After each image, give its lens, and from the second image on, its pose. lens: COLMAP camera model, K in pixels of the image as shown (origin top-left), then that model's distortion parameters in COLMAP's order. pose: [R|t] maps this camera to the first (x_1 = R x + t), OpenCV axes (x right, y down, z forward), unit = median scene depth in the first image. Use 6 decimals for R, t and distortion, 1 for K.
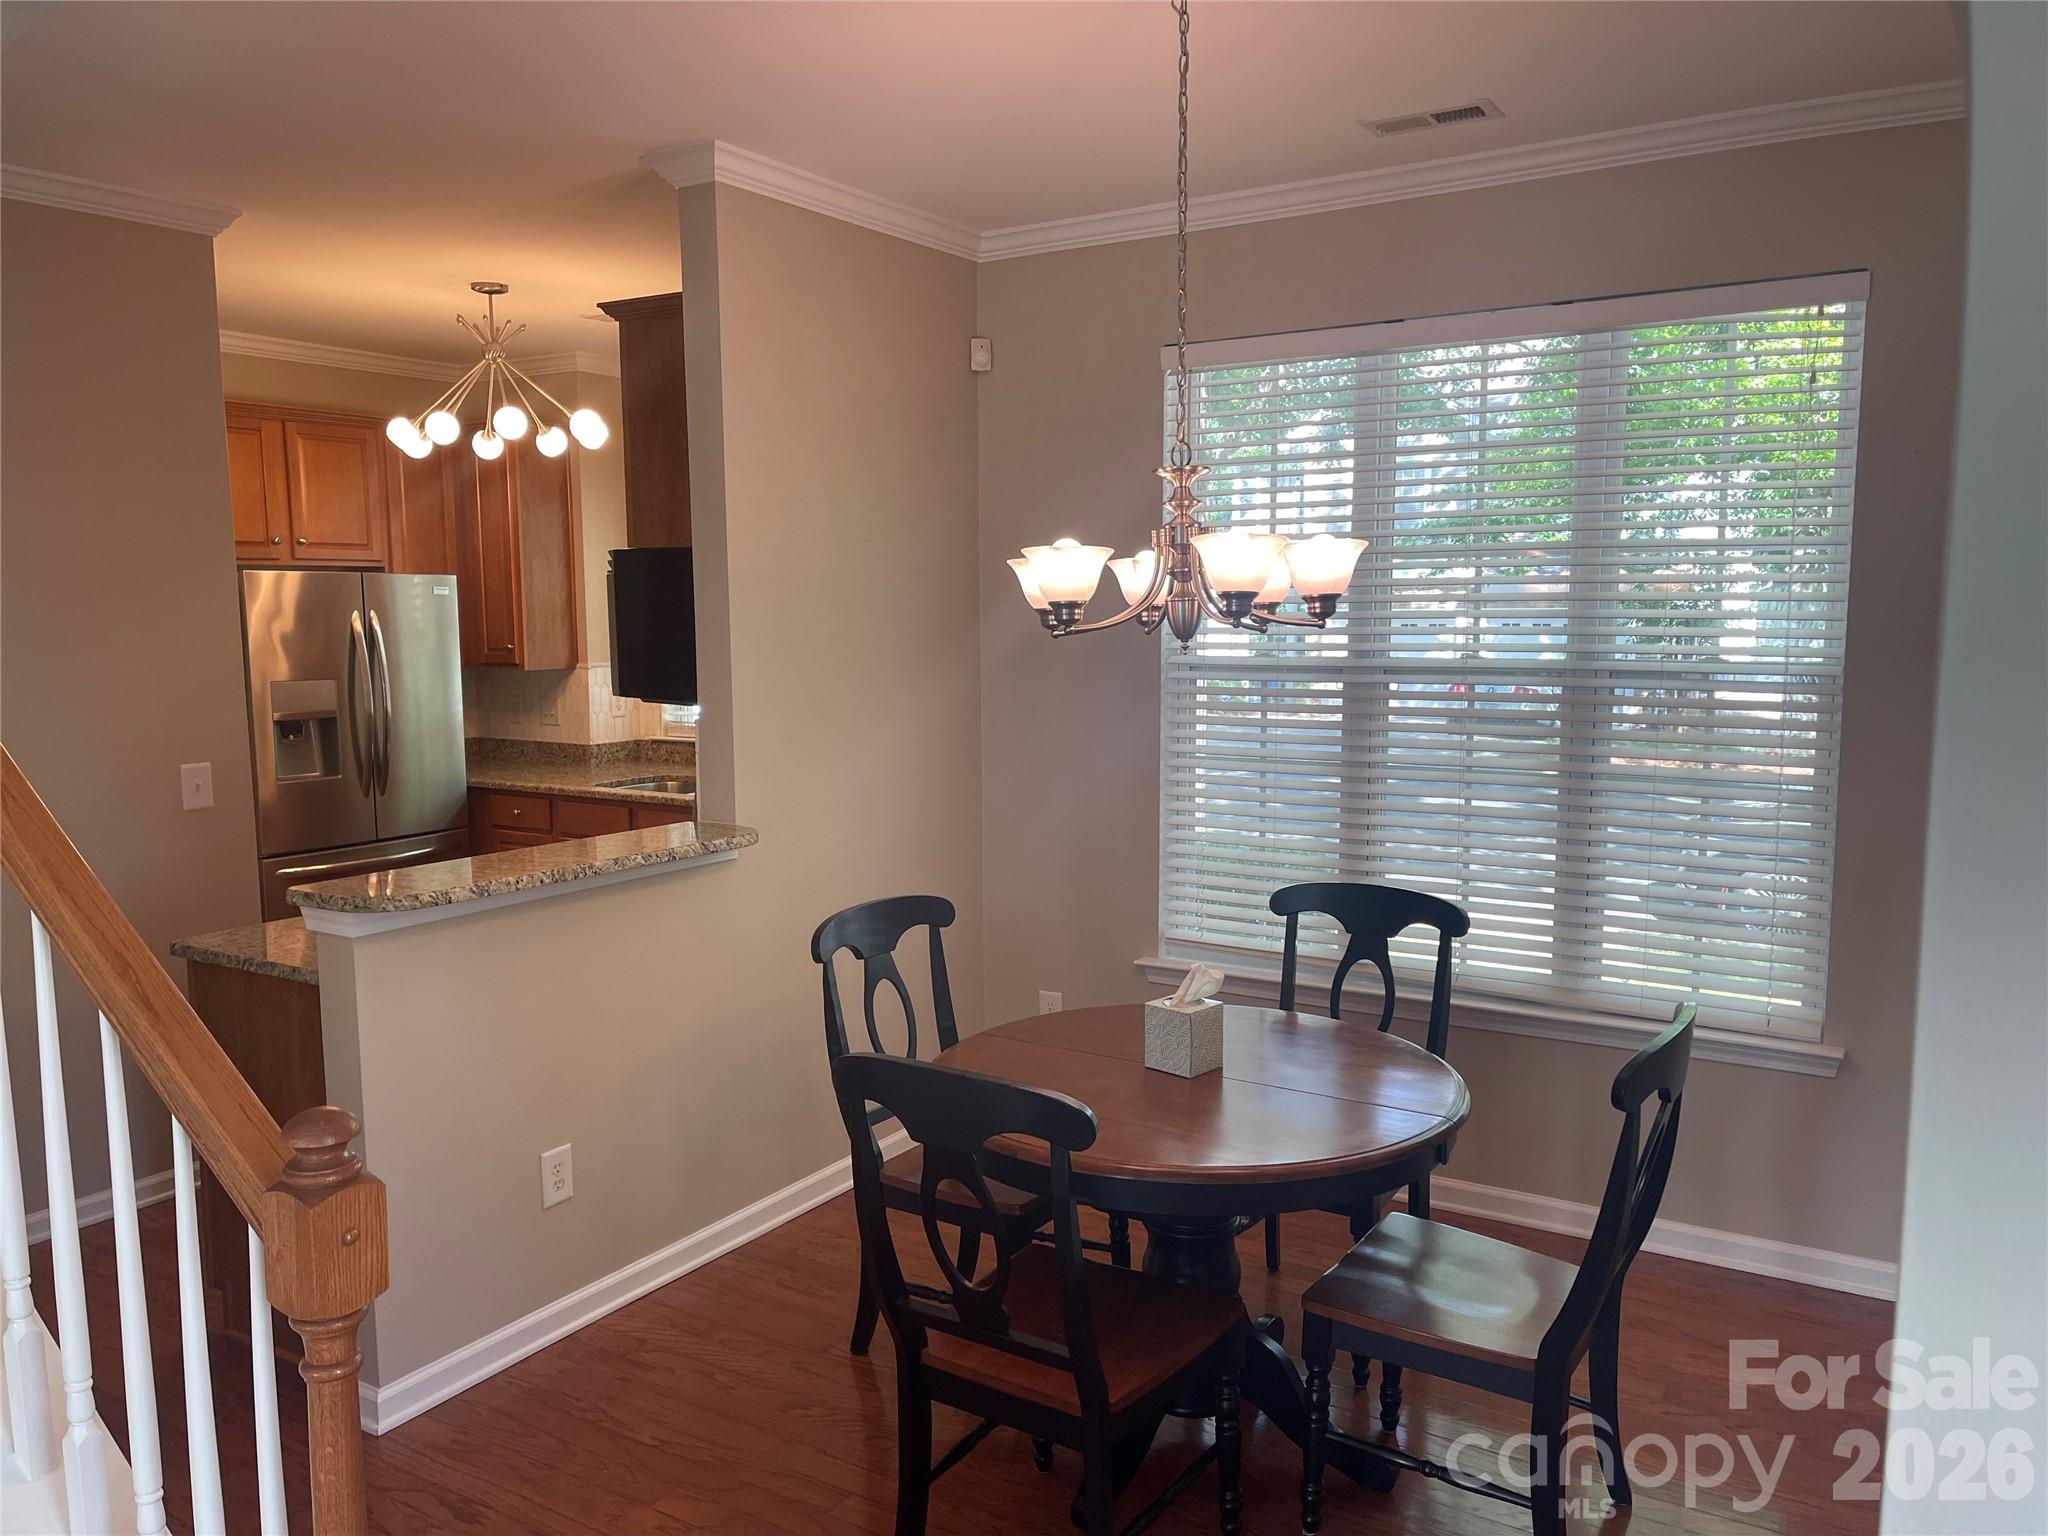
lens RADIAL K [[1553.9, 0, 1038.0], [0, 1553.9, 767.6], [0, 0, 1]] dist [0.057961, -0.063754]
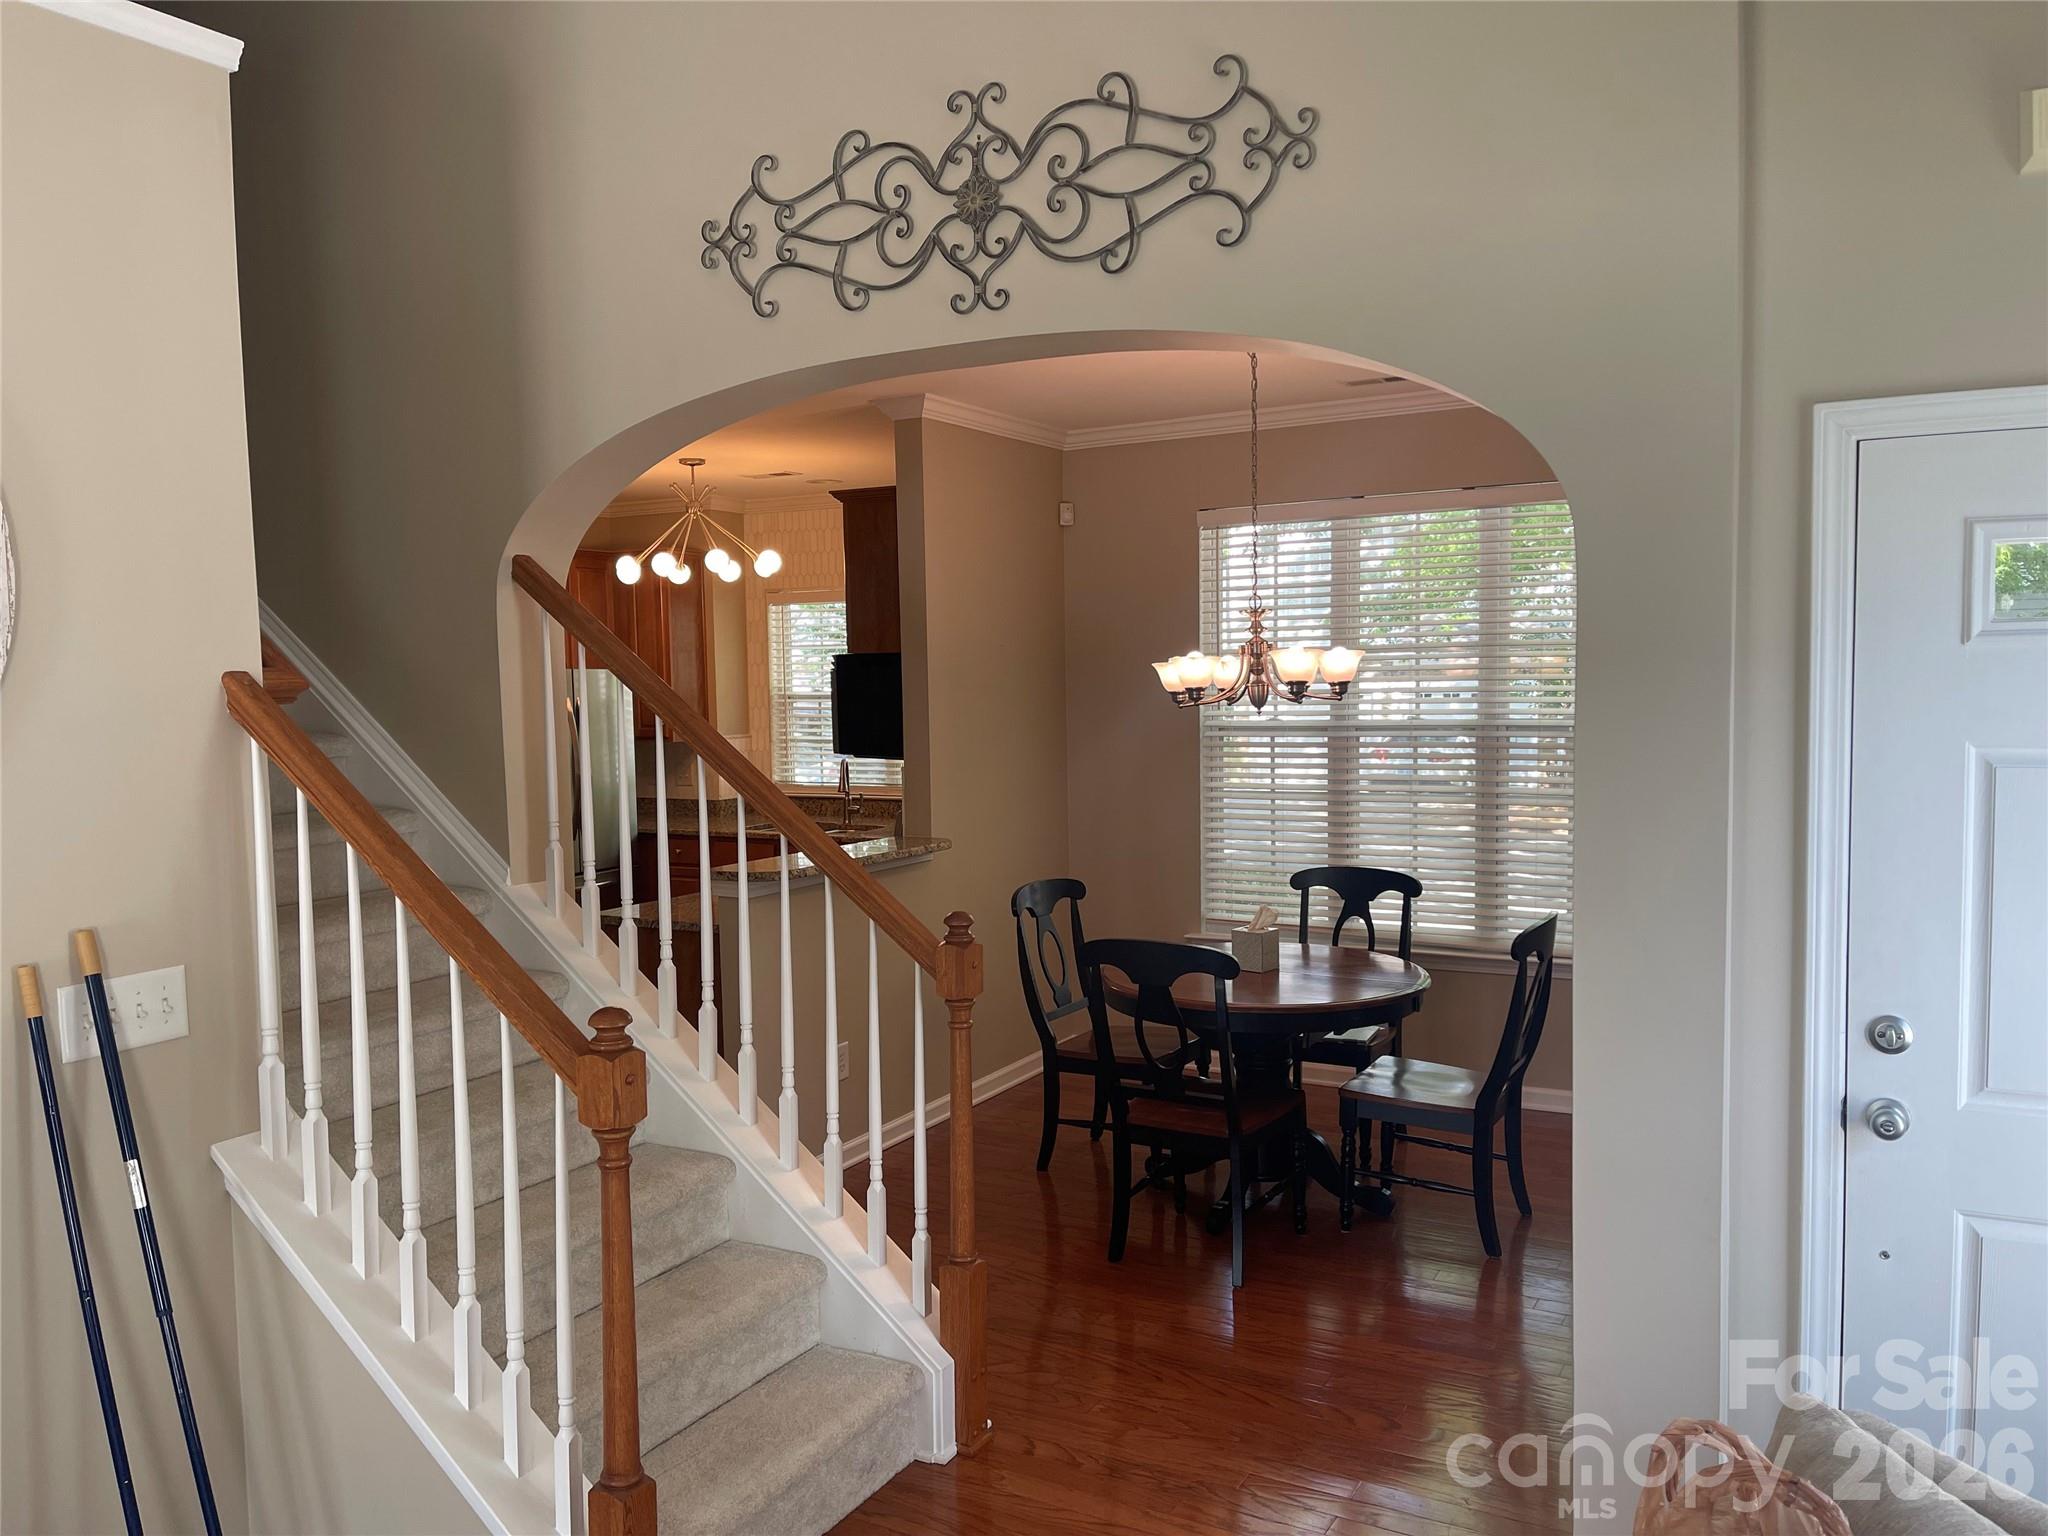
lens RADIAL K [[1553.9, 0, 1011.0], [0, 1553.9, 773.1], [0, 0, 1]] dist [0.057961, -0.063754]
pose [[0.999213, -0.015055, 0.036691, -0.174357], [0.016672, 0.998885, -0.044161, 0.043523], [-0.035985, 0.044738, 0.998350, -0.503535]]
